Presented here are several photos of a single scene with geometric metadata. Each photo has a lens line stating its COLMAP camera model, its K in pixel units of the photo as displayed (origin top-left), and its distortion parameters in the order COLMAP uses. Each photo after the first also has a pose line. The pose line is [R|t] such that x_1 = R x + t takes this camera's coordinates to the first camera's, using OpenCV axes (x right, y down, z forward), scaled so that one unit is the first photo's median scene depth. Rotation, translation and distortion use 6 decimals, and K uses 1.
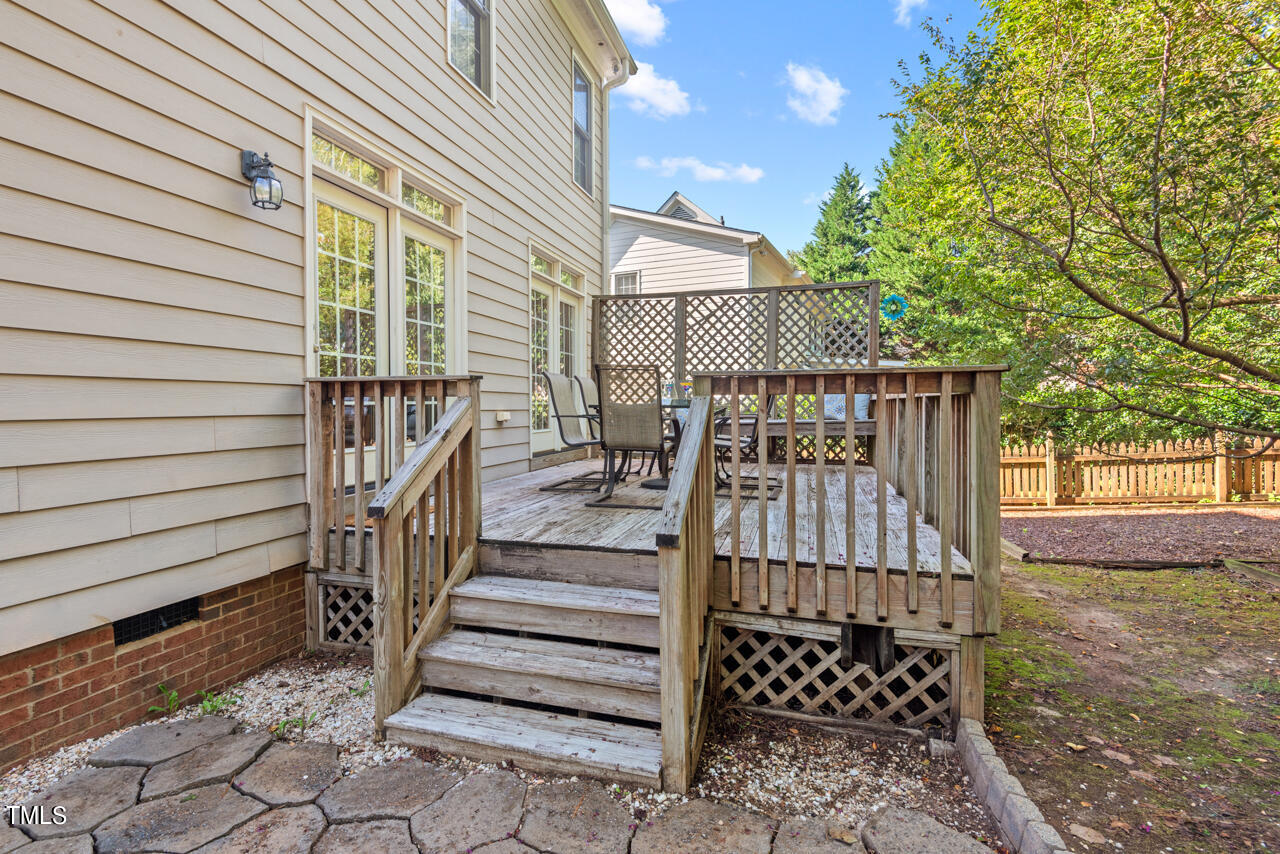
lens RADIAL K [[604.5, 0, 637.5], [0, 604.5, 414.6], [0, 0, 1]] dist [0.035234, -0.029023]
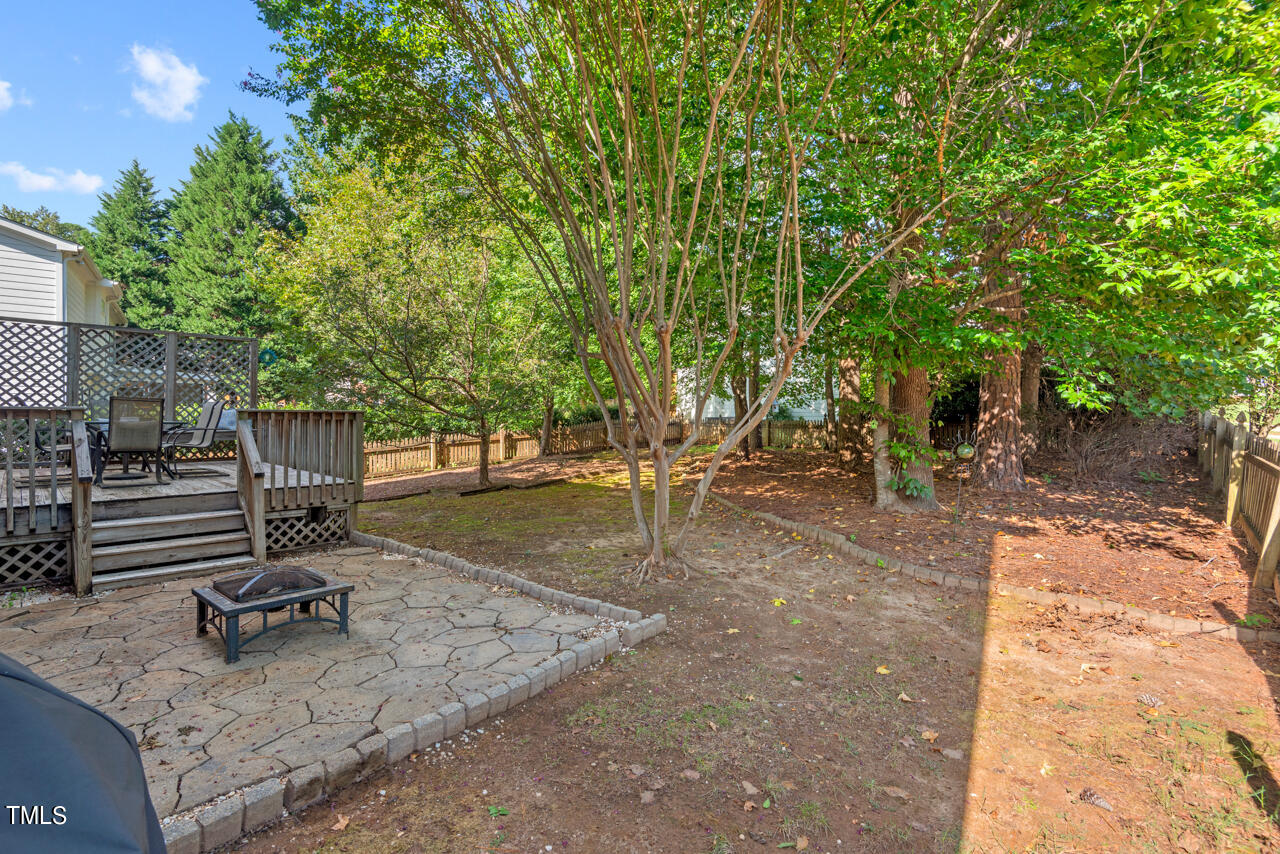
lens RADIAL K [[571.1, 0, 642.7], [0, 571.1, 421.7], [0, 0, 1]] dist [0.000236, -0.000230]
pose [[0.452922, -0.003265, 0.891544, -0.345788], [0.004536, 0.999989, 0.001358, -0.005956], [-0.891539, 0.003429, 0.452932, -0.402784]]
